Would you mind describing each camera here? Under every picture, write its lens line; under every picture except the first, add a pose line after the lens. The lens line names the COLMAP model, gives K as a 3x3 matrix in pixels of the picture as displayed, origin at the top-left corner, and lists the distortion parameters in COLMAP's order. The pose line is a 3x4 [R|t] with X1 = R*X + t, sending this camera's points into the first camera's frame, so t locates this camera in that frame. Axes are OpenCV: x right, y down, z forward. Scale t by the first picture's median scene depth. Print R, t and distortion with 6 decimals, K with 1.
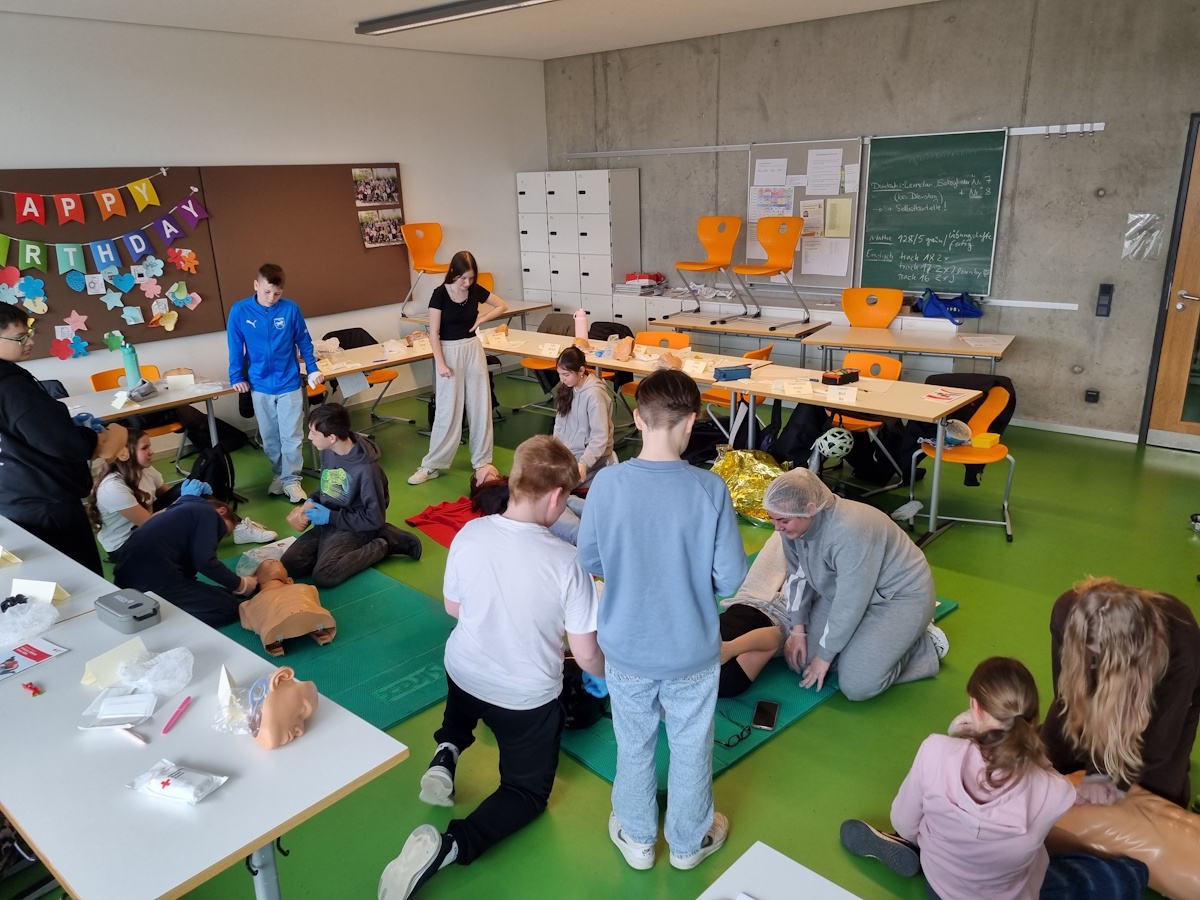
lens RADIAL K [[904.4, 0, 576.3], [0, 904.4, 445.9], [0, 0, 1]] dist [0.043085, -0.033806]
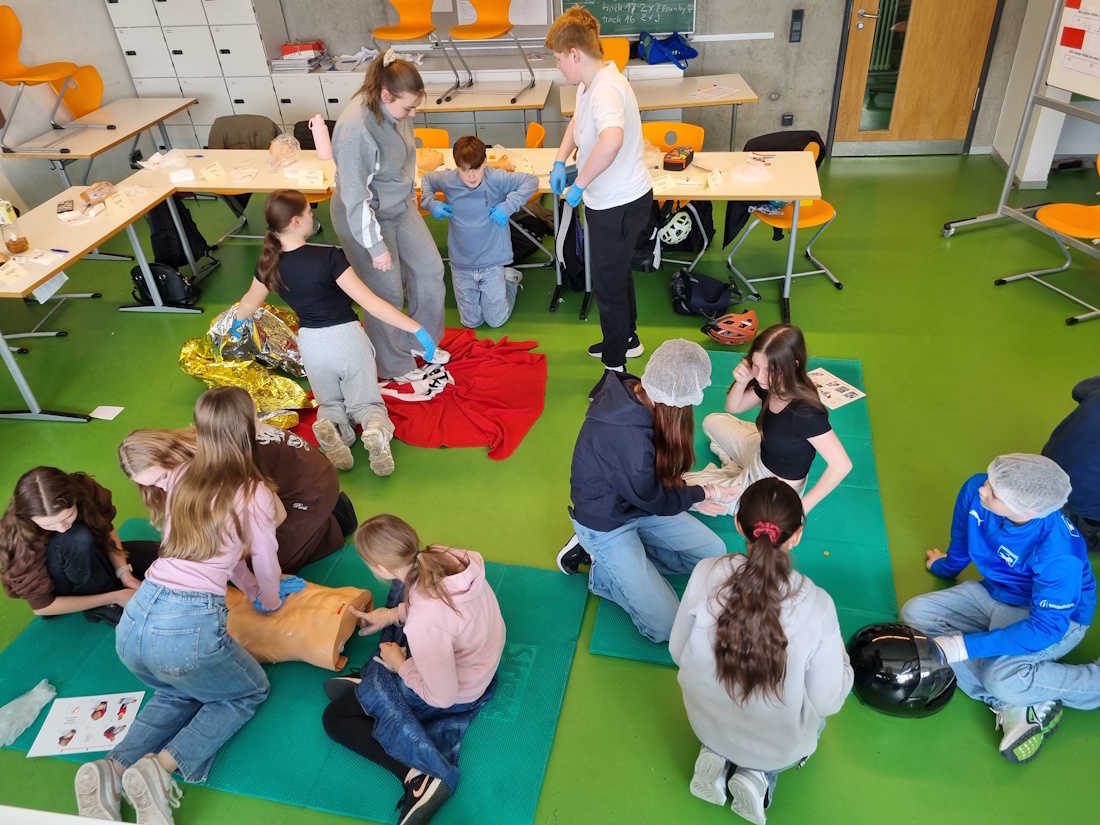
lens RADIAL K [[829.1, 0, 528.2], [0, 829.1, 408.7], [0, 0, 1]] dist [0.043085, -0.033806]
pose [[0.849986, -0.319643, 0.418750, -0.237461], [0.186691, 0.926067, 0.327943, -0.120409], [-0.492616, -0.200570, 0.846819, 0.225460]]
